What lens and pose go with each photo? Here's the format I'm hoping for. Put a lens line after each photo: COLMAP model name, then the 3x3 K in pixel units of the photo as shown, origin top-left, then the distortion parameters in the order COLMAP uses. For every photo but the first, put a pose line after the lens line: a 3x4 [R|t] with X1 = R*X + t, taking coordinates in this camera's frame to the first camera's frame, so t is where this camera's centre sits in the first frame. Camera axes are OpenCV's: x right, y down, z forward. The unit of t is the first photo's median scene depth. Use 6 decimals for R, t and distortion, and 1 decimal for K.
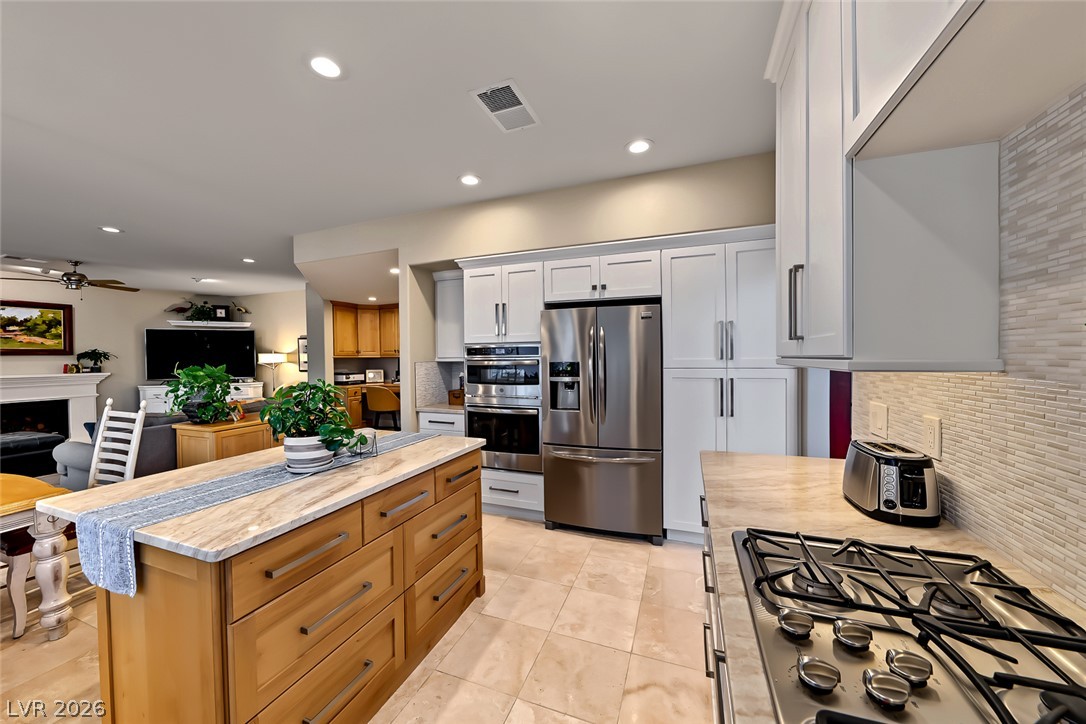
lens RADIAL K [[392.6, 0, 543.0], [0, 392.6, 359.7], [0, 0, 1]] dist [-0.003379, -0.000661]
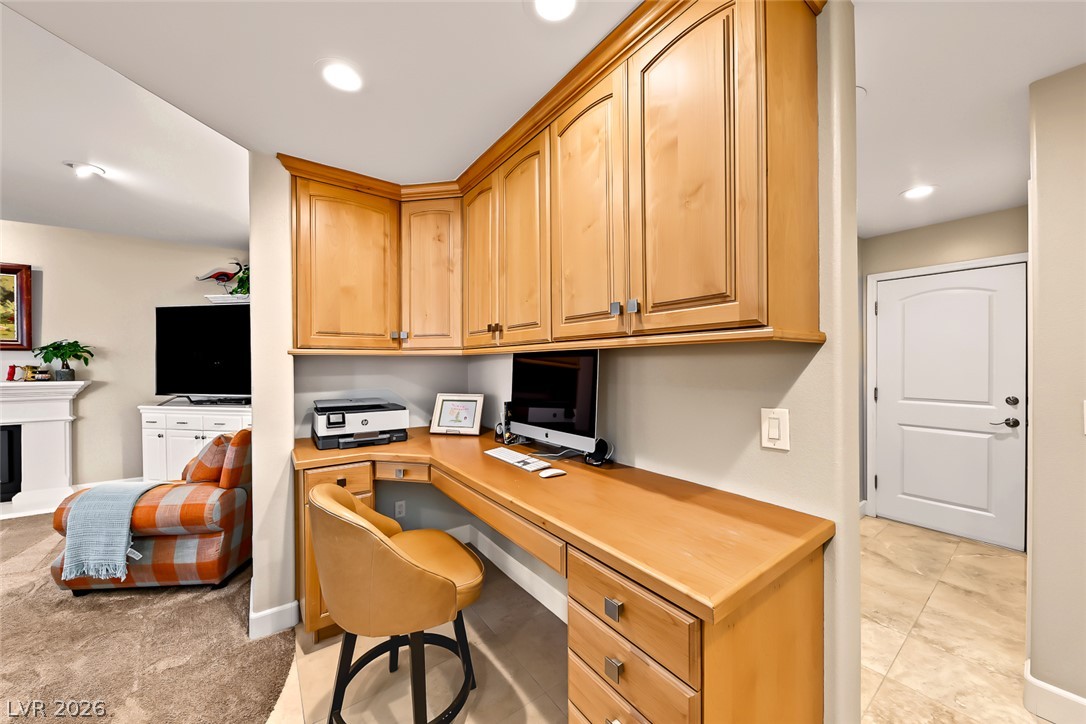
lens RADIAL K [[381.0, 0, 535.4], [0, 381.0, 364.3], [0, 0, 1]] dist [-0.002295, -0.000335]
pose [[0.839886, 0.008181, -0.542701, -0.260020], [-0.010041, 0.999949, -0.000467, 0.001889], [0.542670, 0.005842, 0.839926, 0.963606]]
